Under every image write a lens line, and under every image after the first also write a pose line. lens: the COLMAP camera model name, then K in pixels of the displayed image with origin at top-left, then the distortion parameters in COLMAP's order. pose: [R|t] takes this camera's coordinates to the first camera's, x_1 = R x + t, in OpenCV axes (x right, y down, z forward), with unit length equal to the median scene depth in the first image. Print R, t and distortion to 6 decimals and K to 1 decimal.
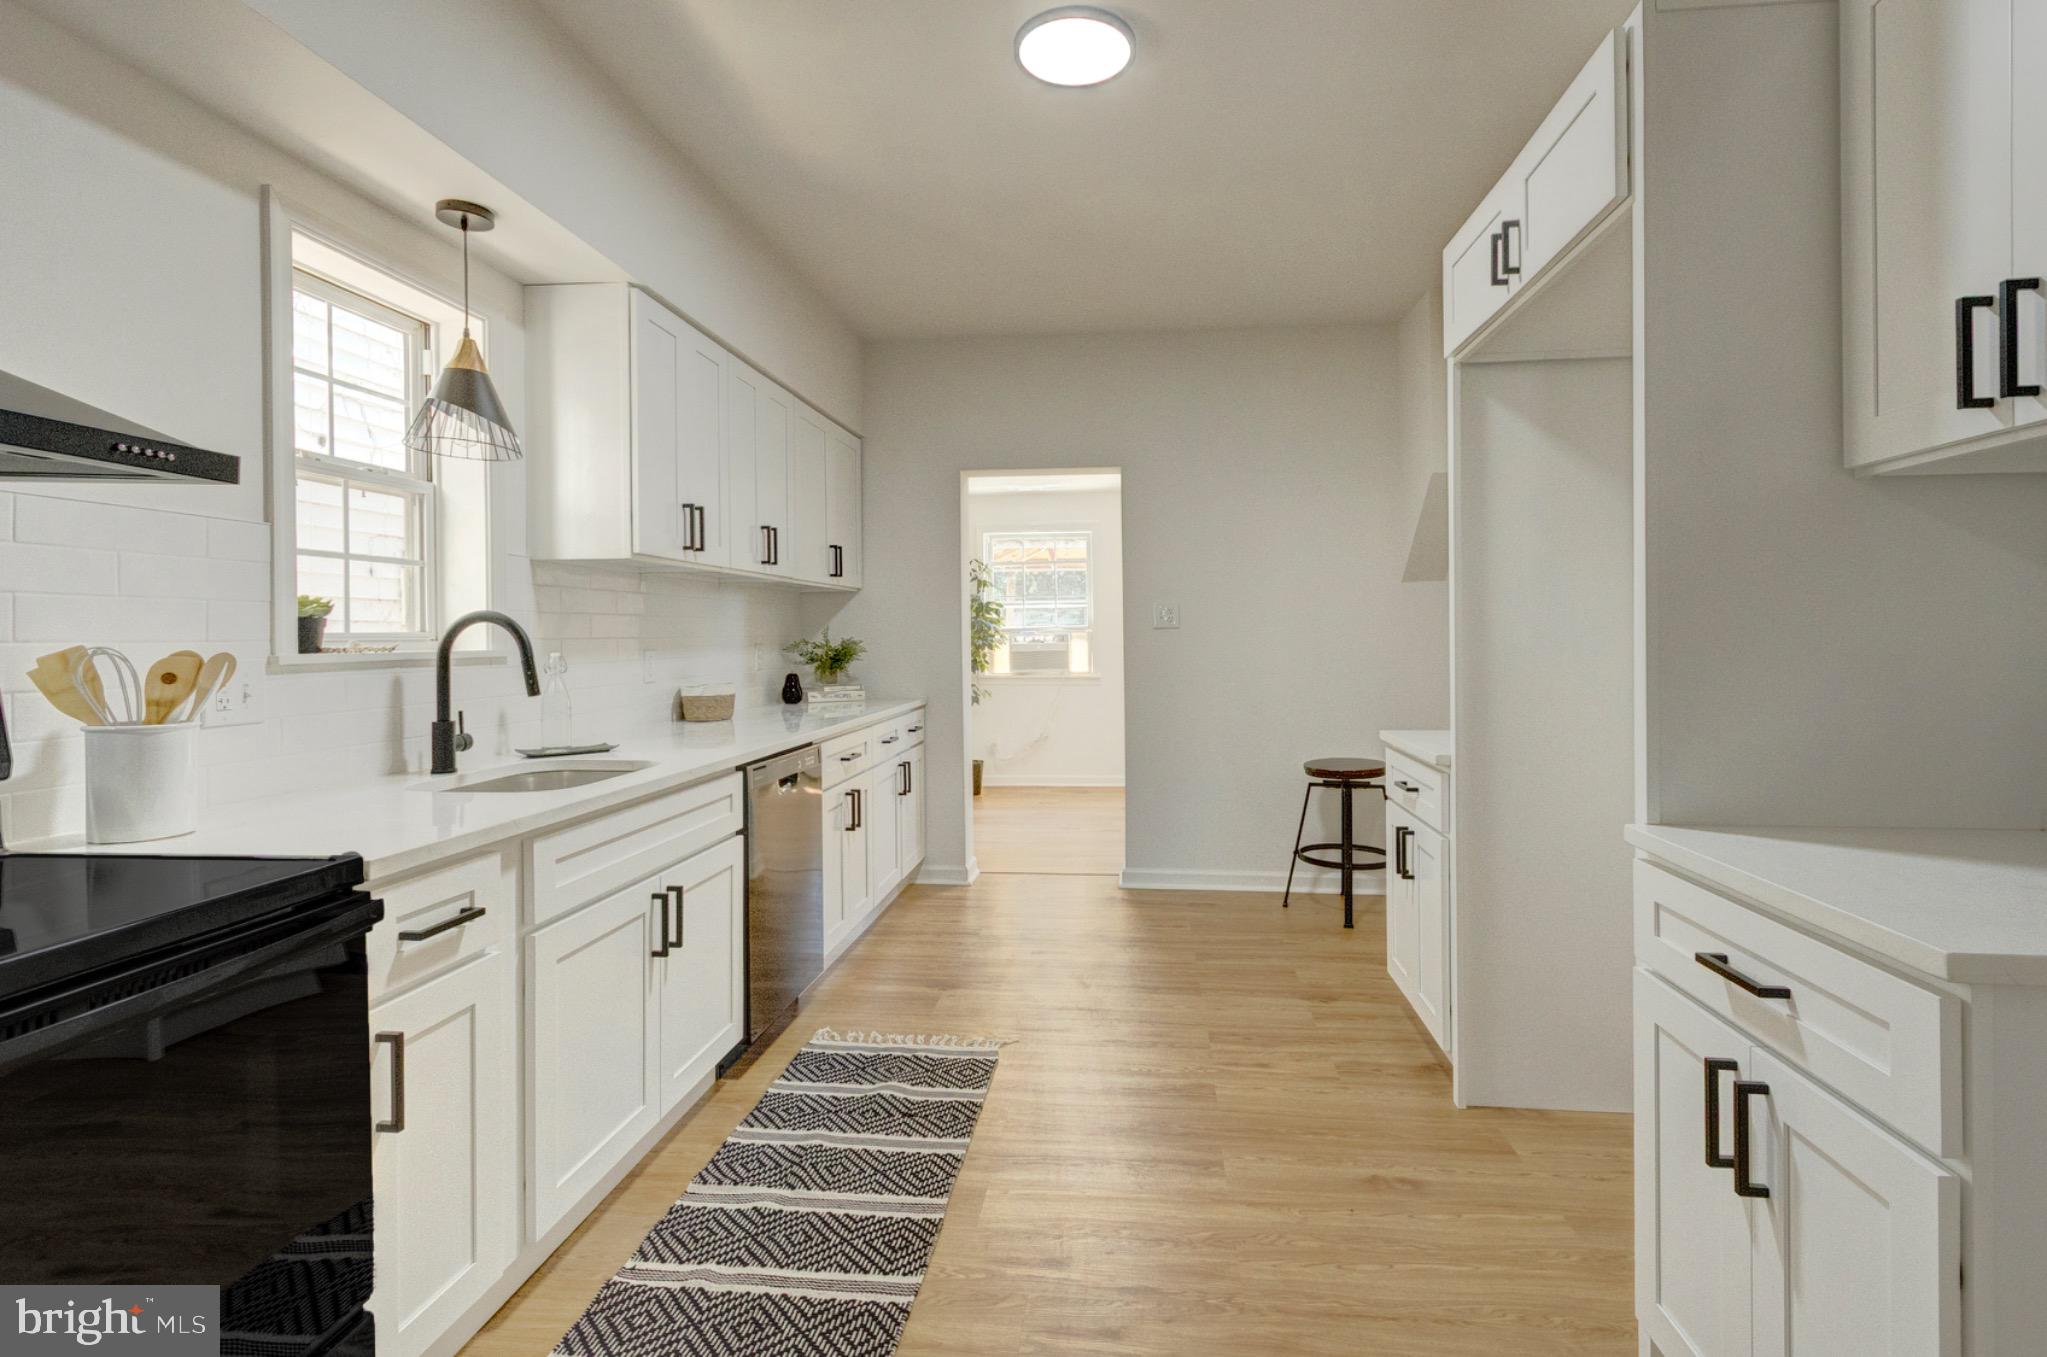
lens RADIAL K [[963.3, 0, 1072.2], [0, 963.3, 630.9], [0, 0, 1]] dist [0.003183, 0.000109]
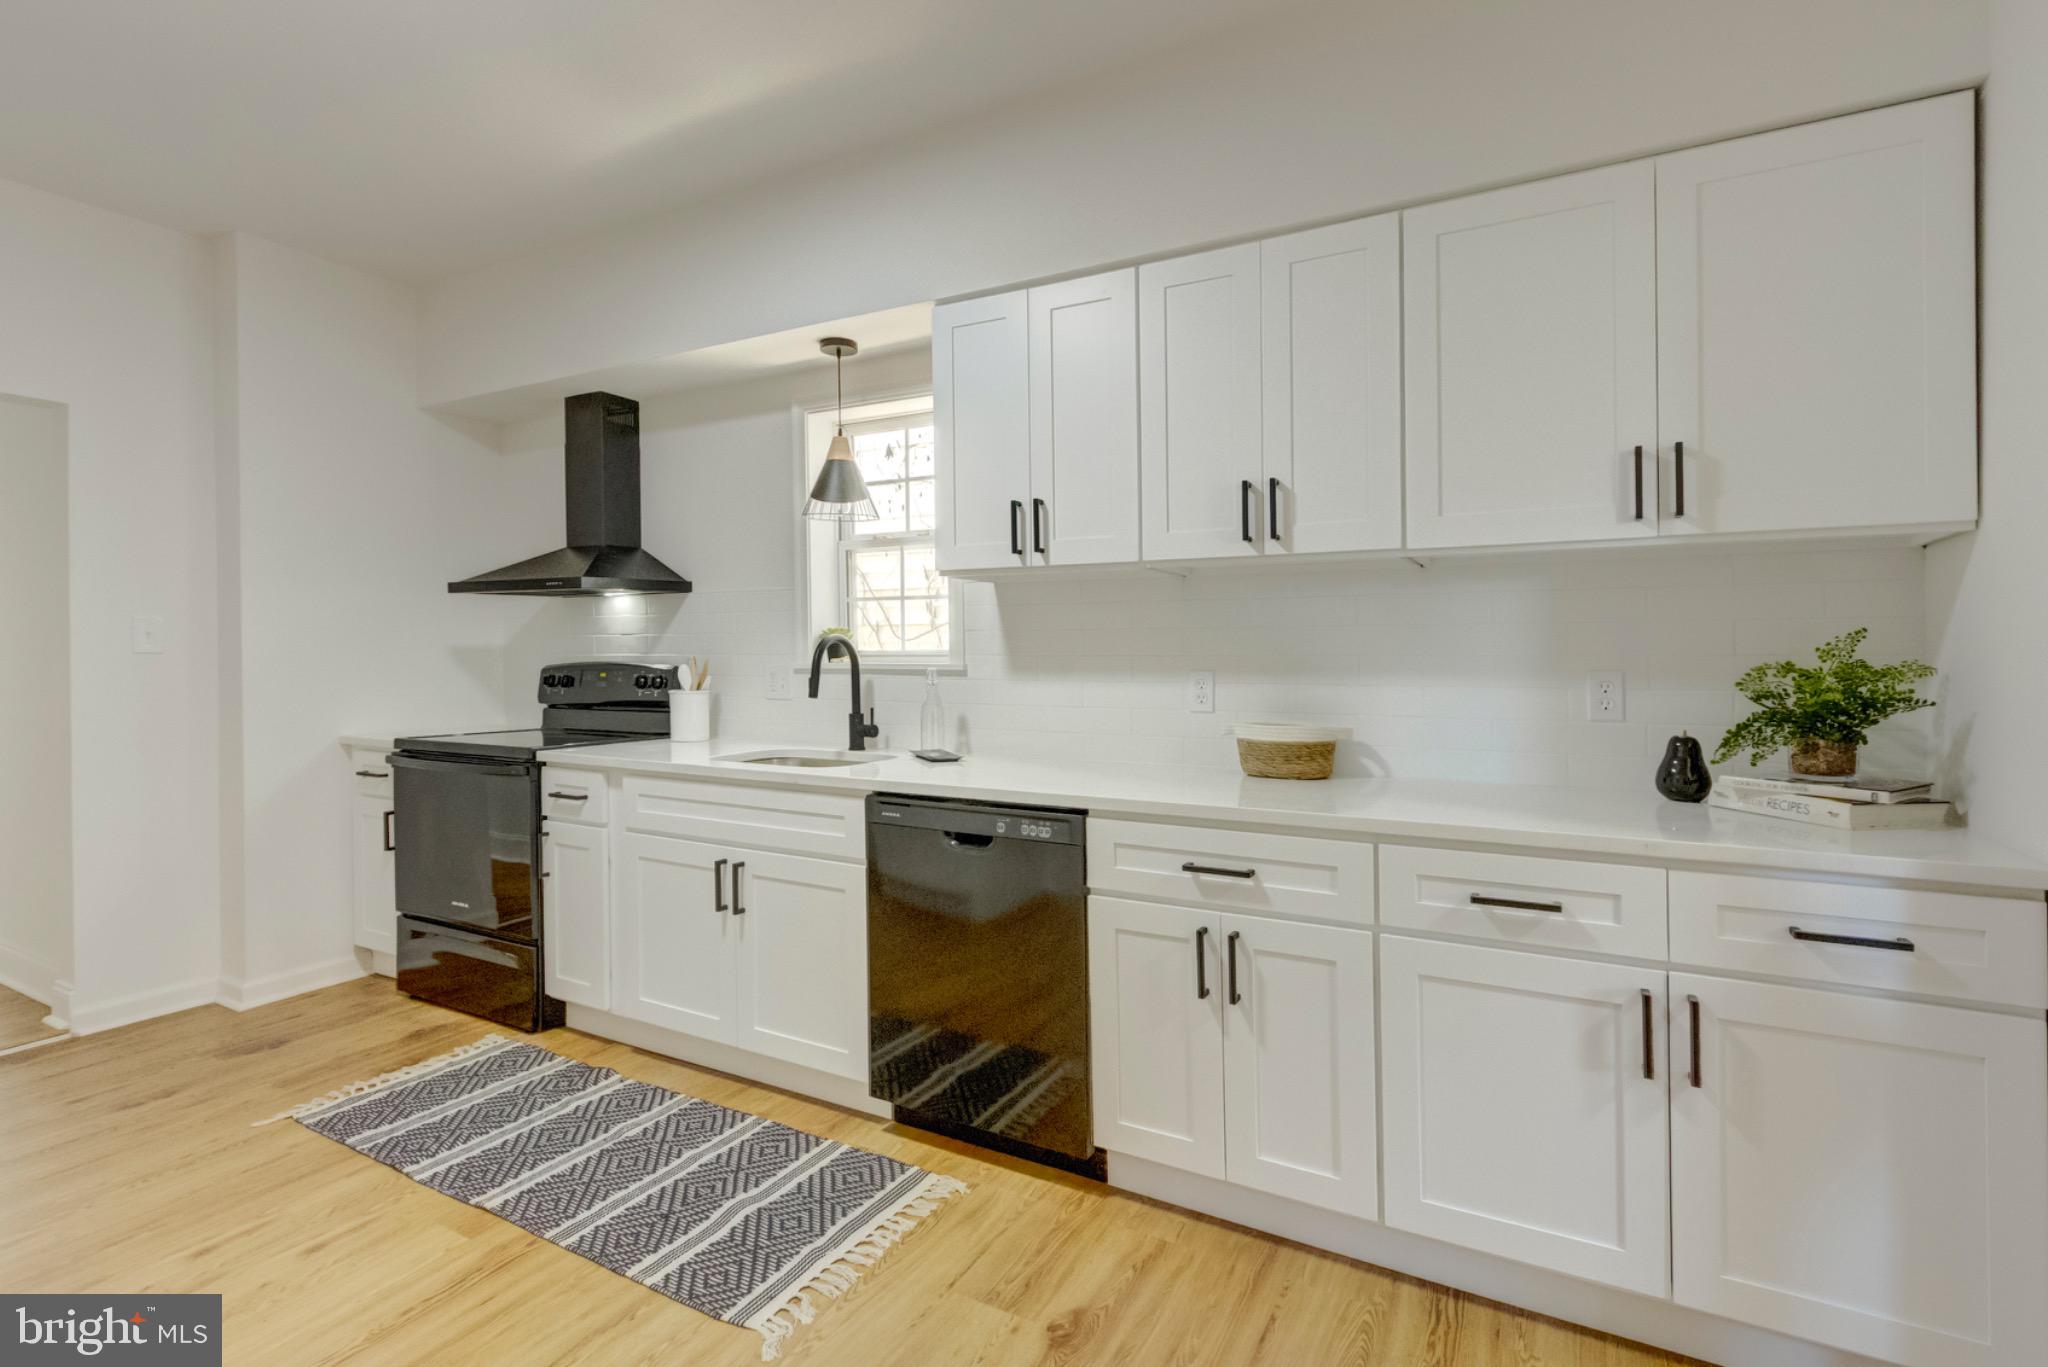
lens RADIAL K [[945.1, 0, 1030.1], [0, 945.1, 658.7], [0, 0, 1]] dist [0.000717, -0.000178]
pose [[-0.396416, 0.013444, -0.917973, 0.472416], [0.006144, 0.999909, 0.011991, -0.000159], [0.918050, -0.000886, -0.396463, 1.658262]]
